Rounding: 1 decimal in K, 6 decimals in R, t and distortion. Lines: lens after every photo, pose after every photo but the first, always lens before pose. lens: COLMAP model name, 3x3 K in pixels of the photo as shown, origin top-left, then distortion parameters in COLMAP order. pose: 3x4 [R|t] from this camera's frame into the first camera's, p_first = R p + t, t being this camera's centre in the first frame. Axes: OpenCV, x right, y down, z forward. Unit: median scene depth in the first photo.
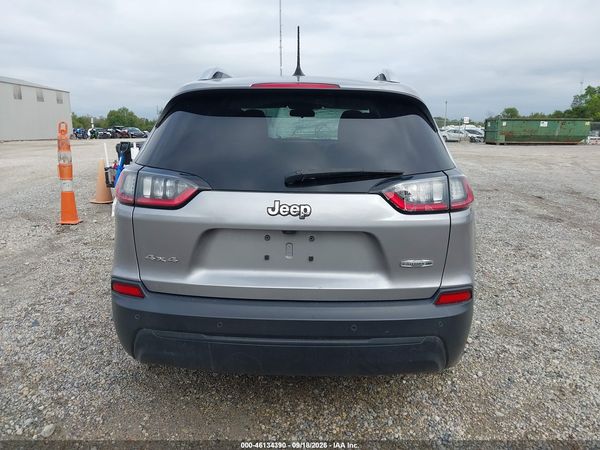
lens RADIAL K [[472.3, 0, 300.0], [0, 472.3, 225.0], [0, 0, 1]] dist [0.009644, 0.003170]
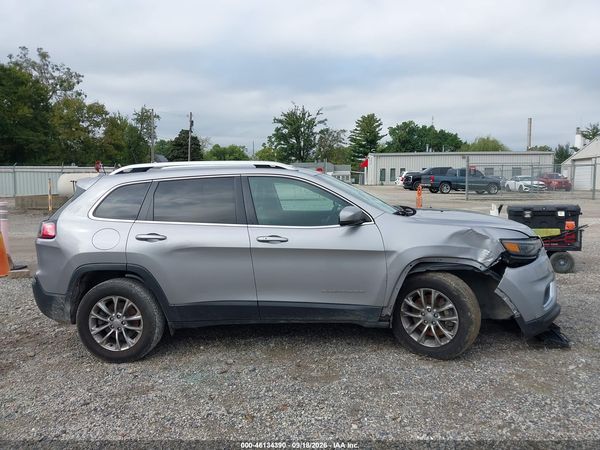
lens RADIAL K [[472.3, 0, 300.0], [0, 472.3, 225.0], [0, 0, 1]] dist [0.009644, 0.003170]
pose [[-0.057383, 0.089053, -0.994373, 2.304638], [-0.193320, 0.976171, 0.098579, -0.502004], [0.979456, 0.197889, -0.038800, 2.132104]]
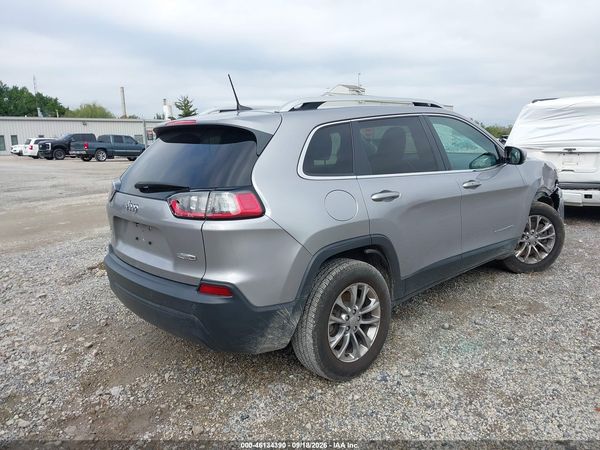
lens RADIAL K [[472.3, 0, 300.0], [0, 472.3, 225.0], [0, 0, 1]] dist [0.009644, 0.003170]
pose [[0.689084, 0.100346, -0.717700, 1.297836], [-0.113342, 0.993102, 0.030029, -0.072592], [0.715763, 0.060653, 0.695705, 0.293915]]
